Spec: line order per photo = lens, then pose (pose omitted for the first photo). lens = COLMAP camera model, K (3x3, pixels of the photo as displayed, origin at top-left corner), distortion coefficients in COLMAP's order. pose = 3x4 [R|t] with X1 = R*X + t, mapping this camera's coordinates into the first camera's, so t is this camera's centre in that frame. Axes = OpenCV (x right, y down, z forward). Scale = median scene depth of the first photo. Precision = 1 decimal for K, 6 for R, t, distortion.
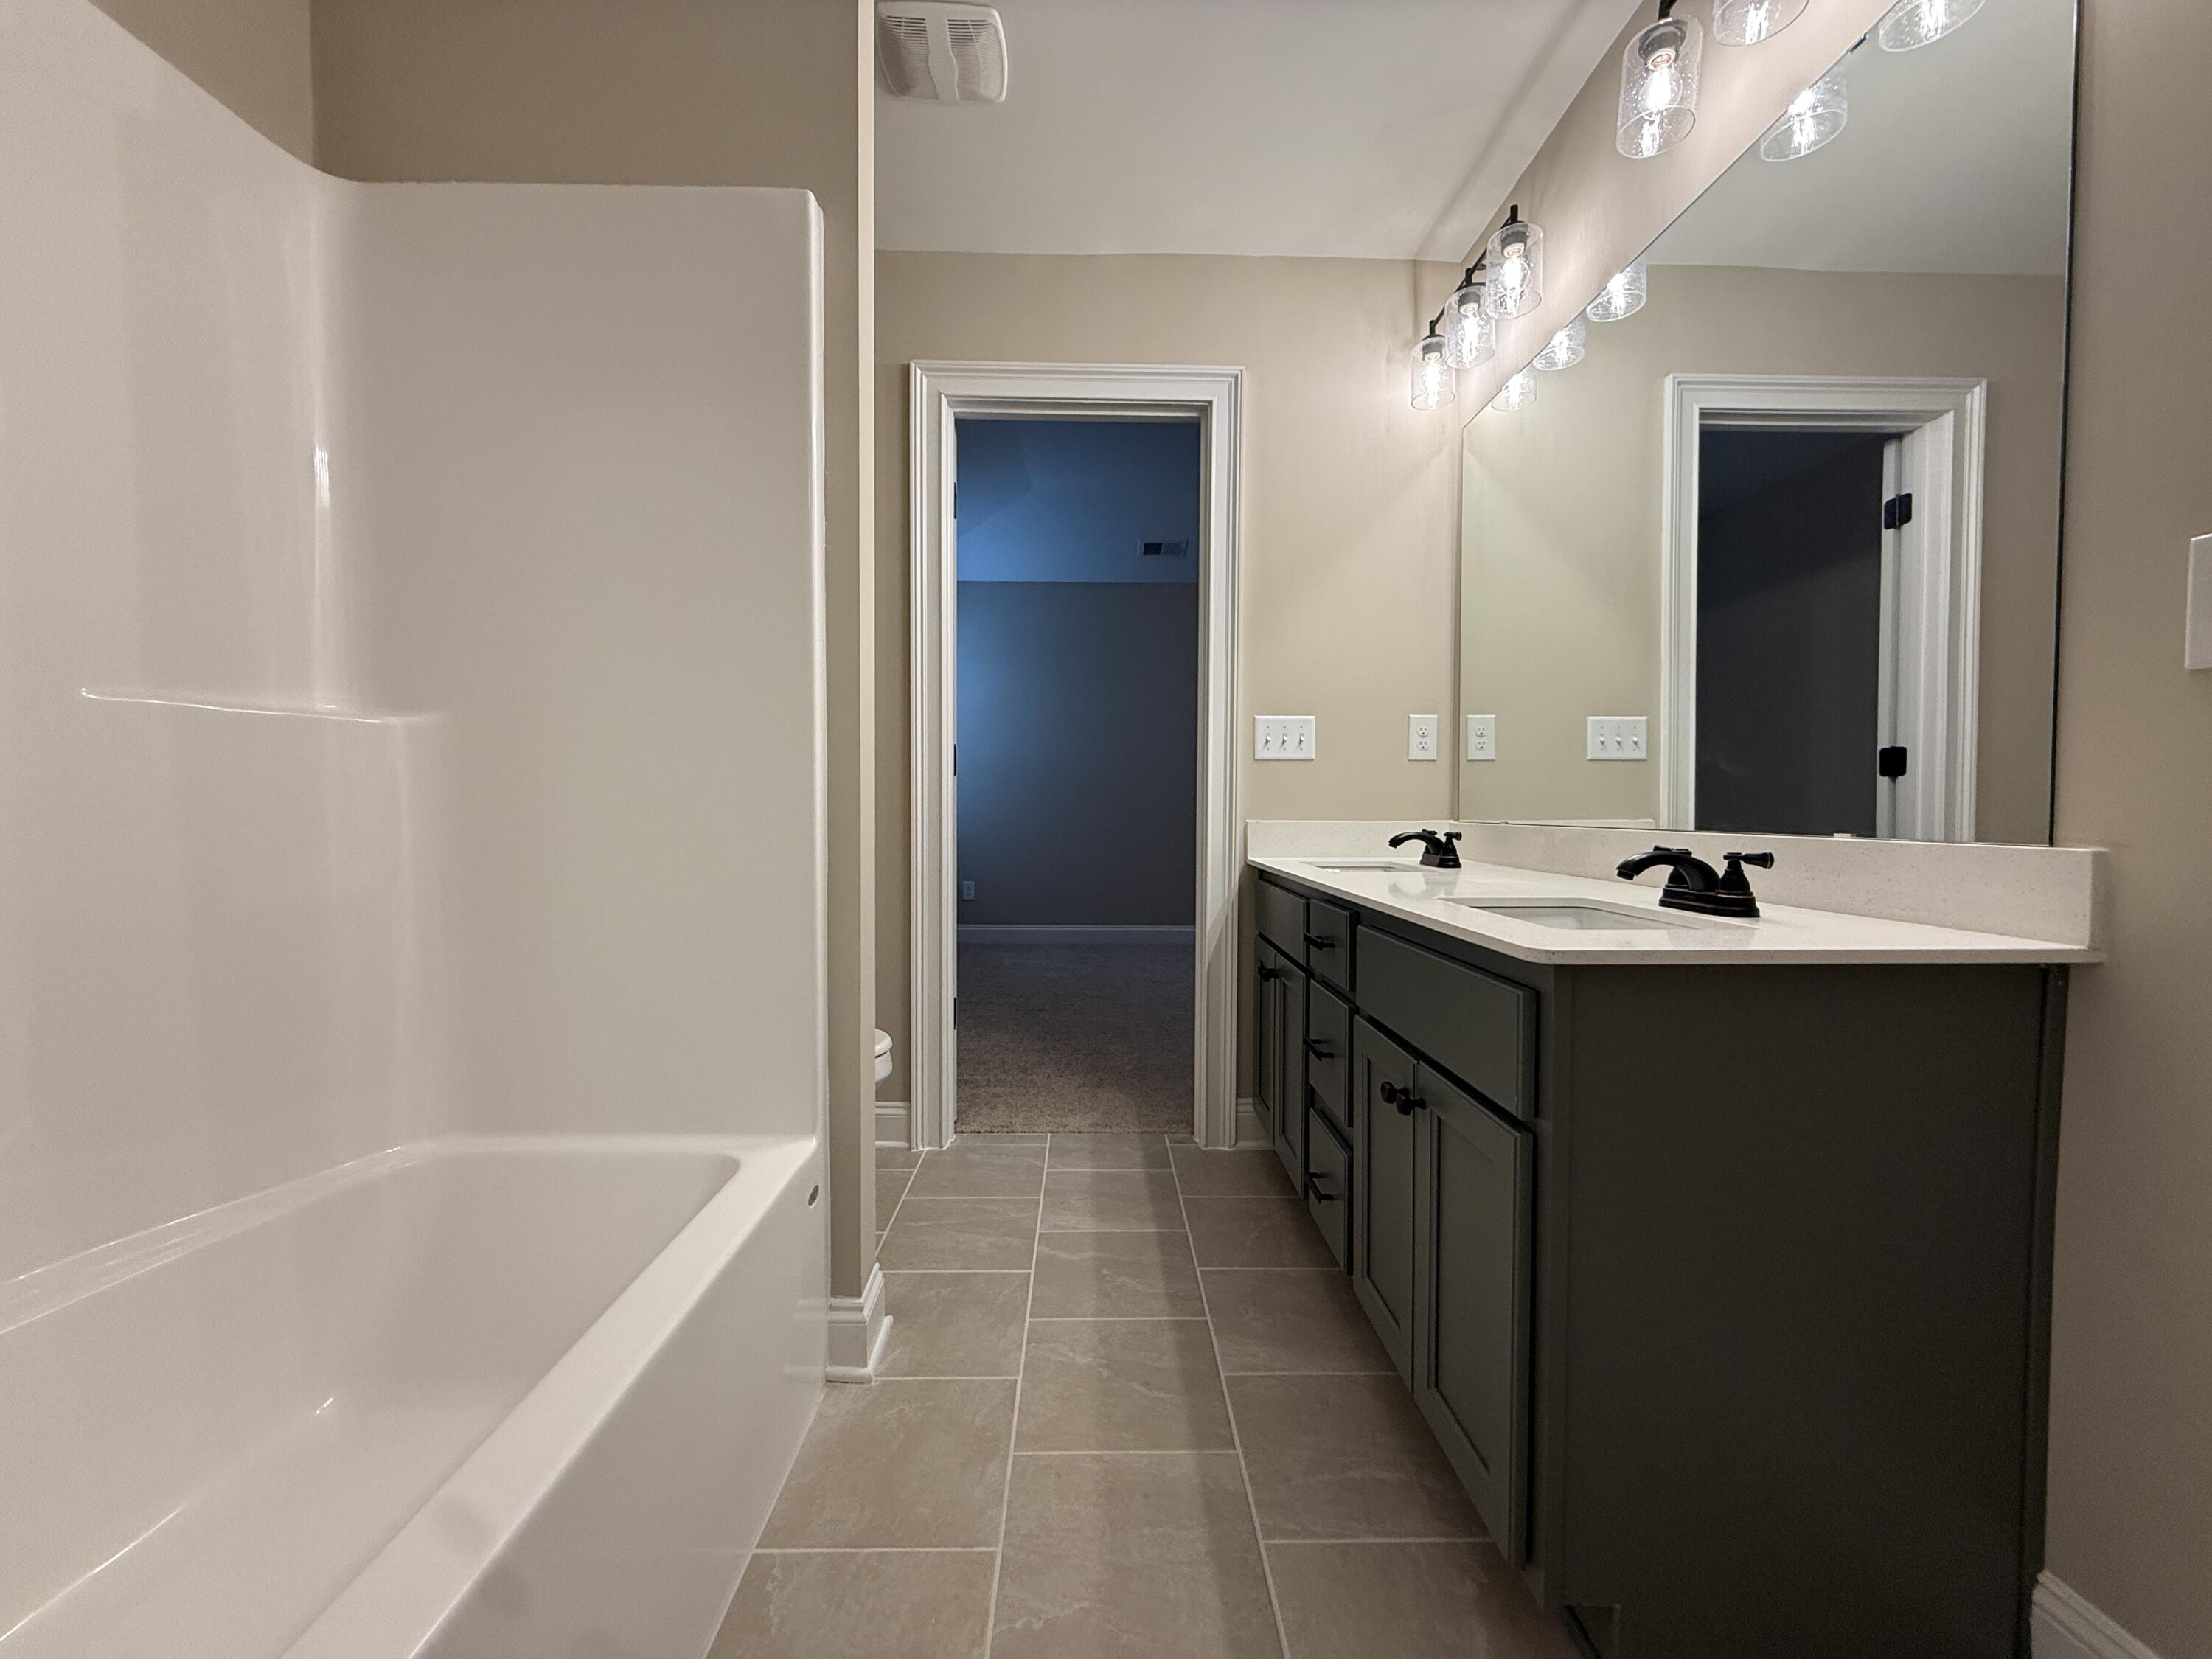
lens RADIAL K [[883.0, 0, 1103.2], [0, 883.0, 830.5], [0, 0, 1]] dist [0.001047, -0.000654]
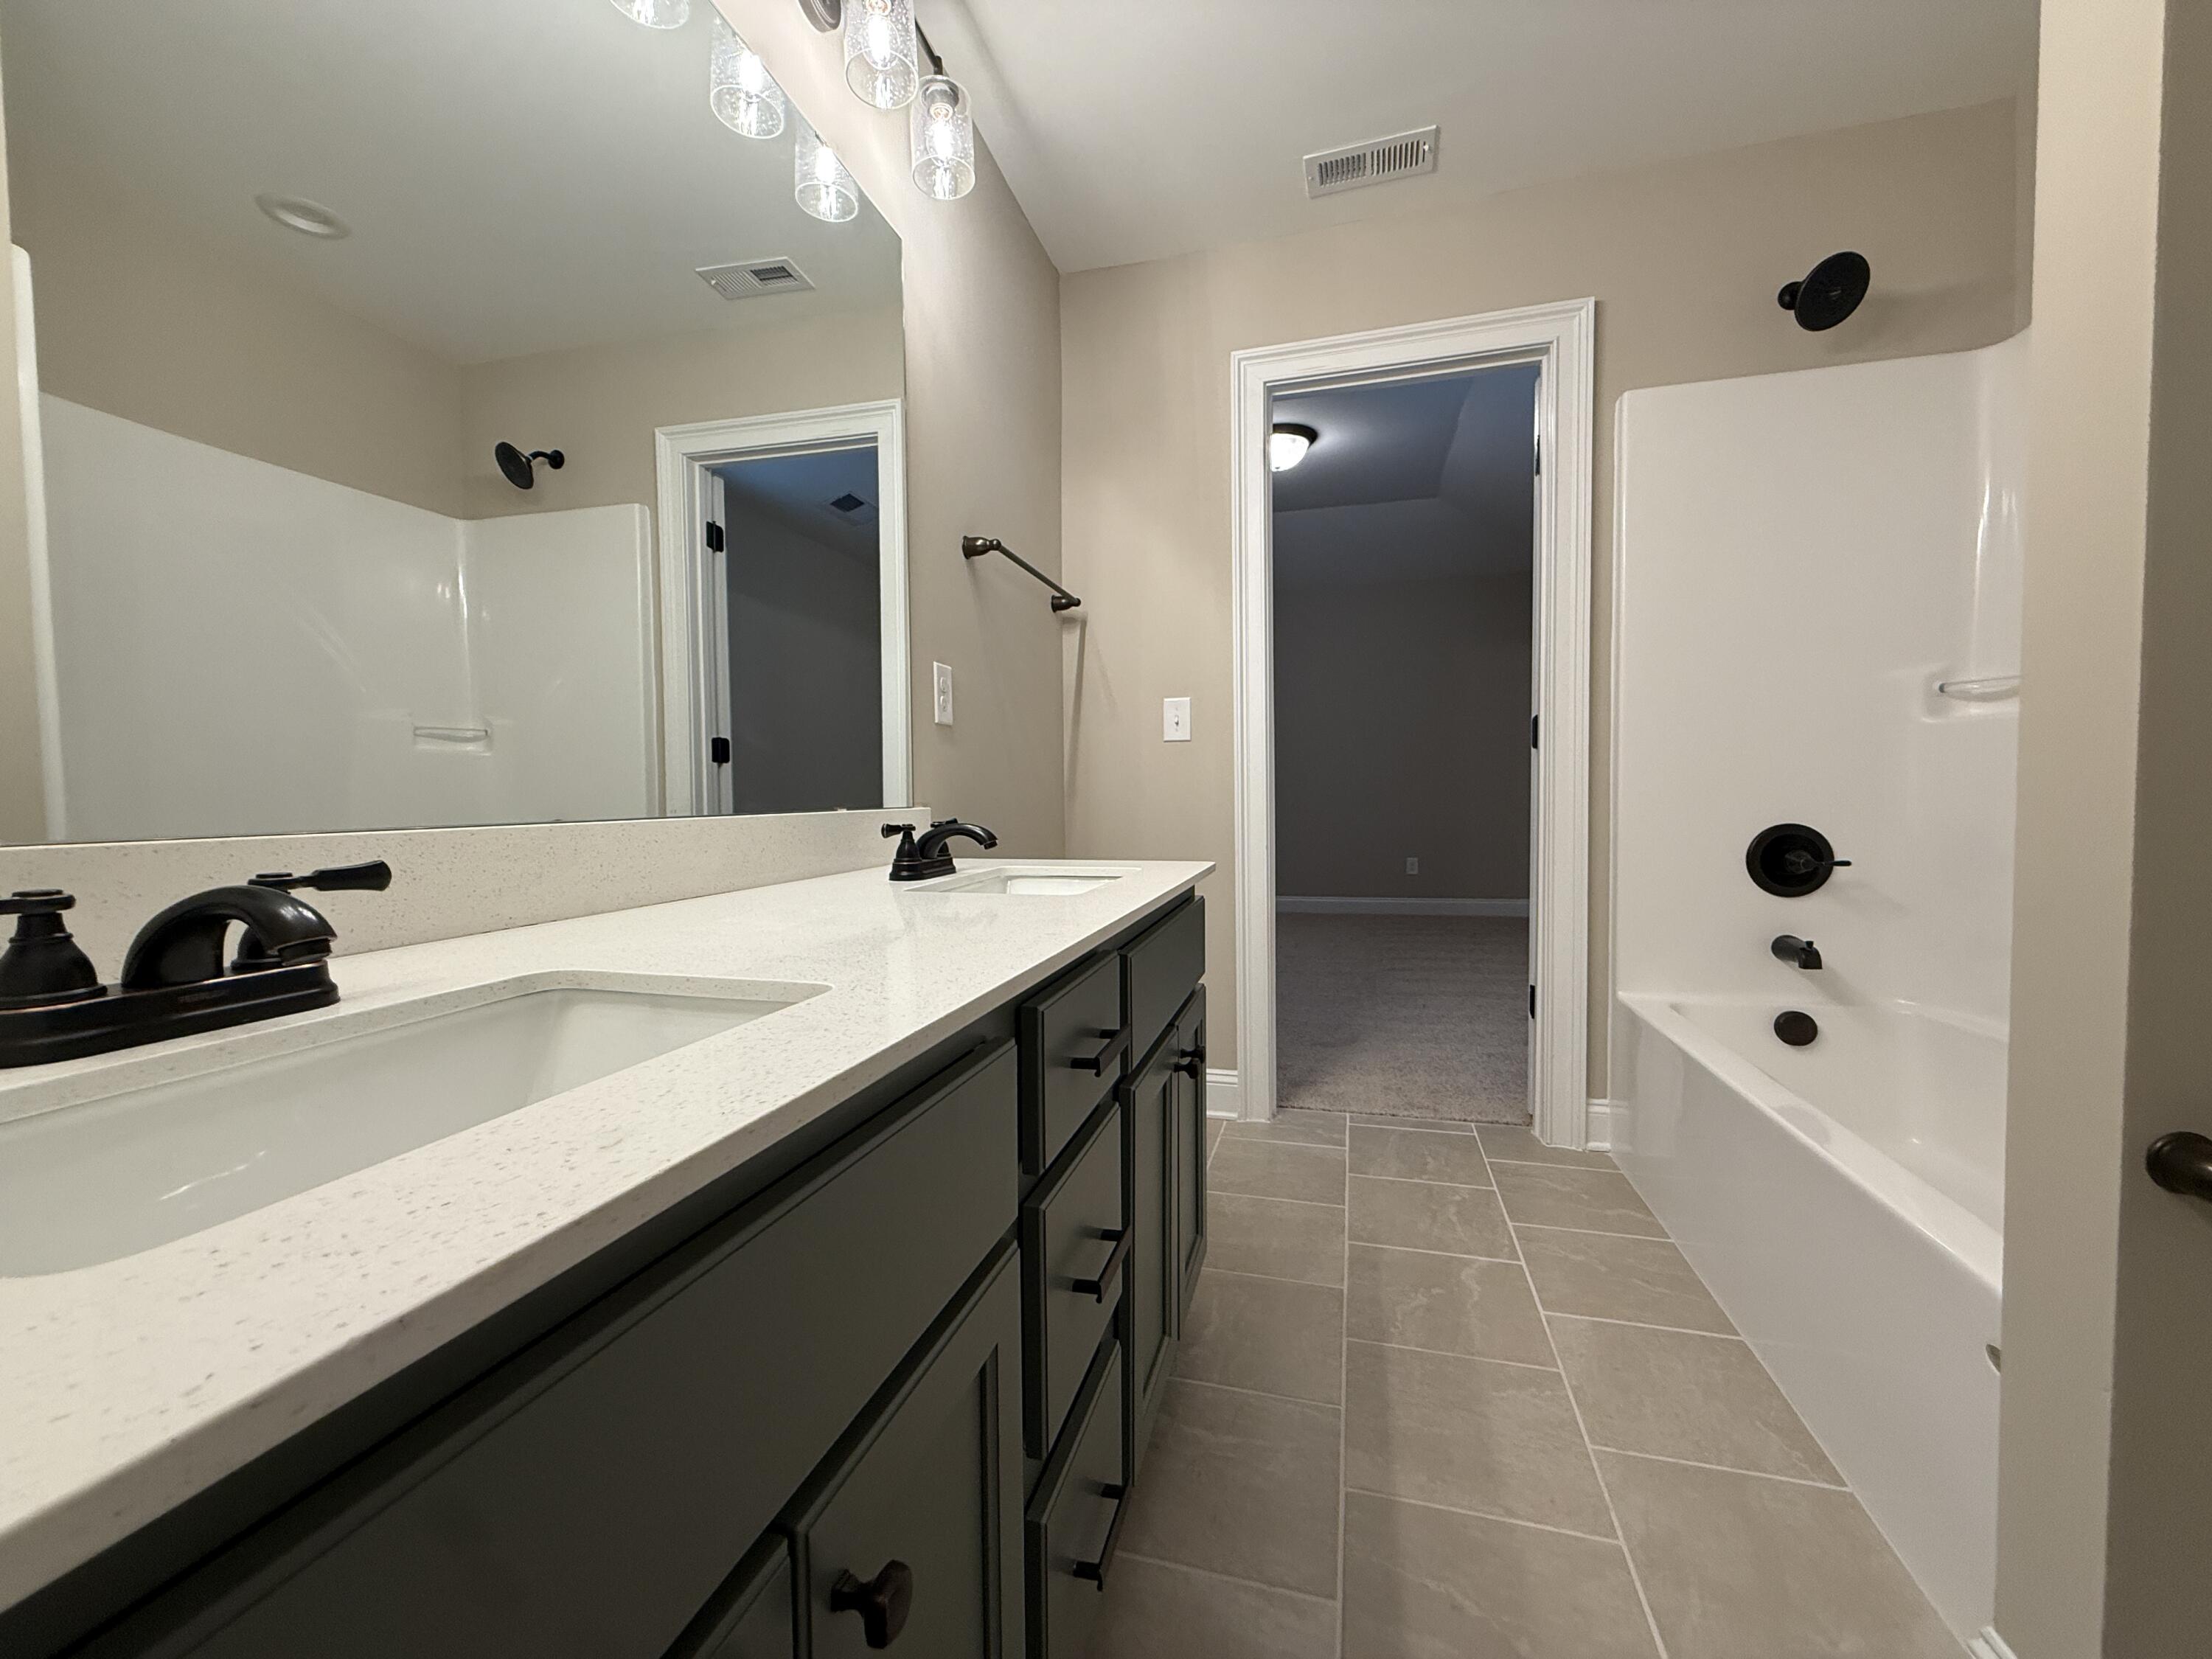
lens RADIAL K [[883.0, 0, 1103.2], [0, 883.0, 830.5], [0, 0, 1]] dist [0.001047, -0.000654]
pose [[-0.957108, -0.004856, 0.289691, 0.135642], [0.015923, 0.997467, 0.069330, -0.041872], [-0.289294, 0.070969, -0.954606, 1.978458]]
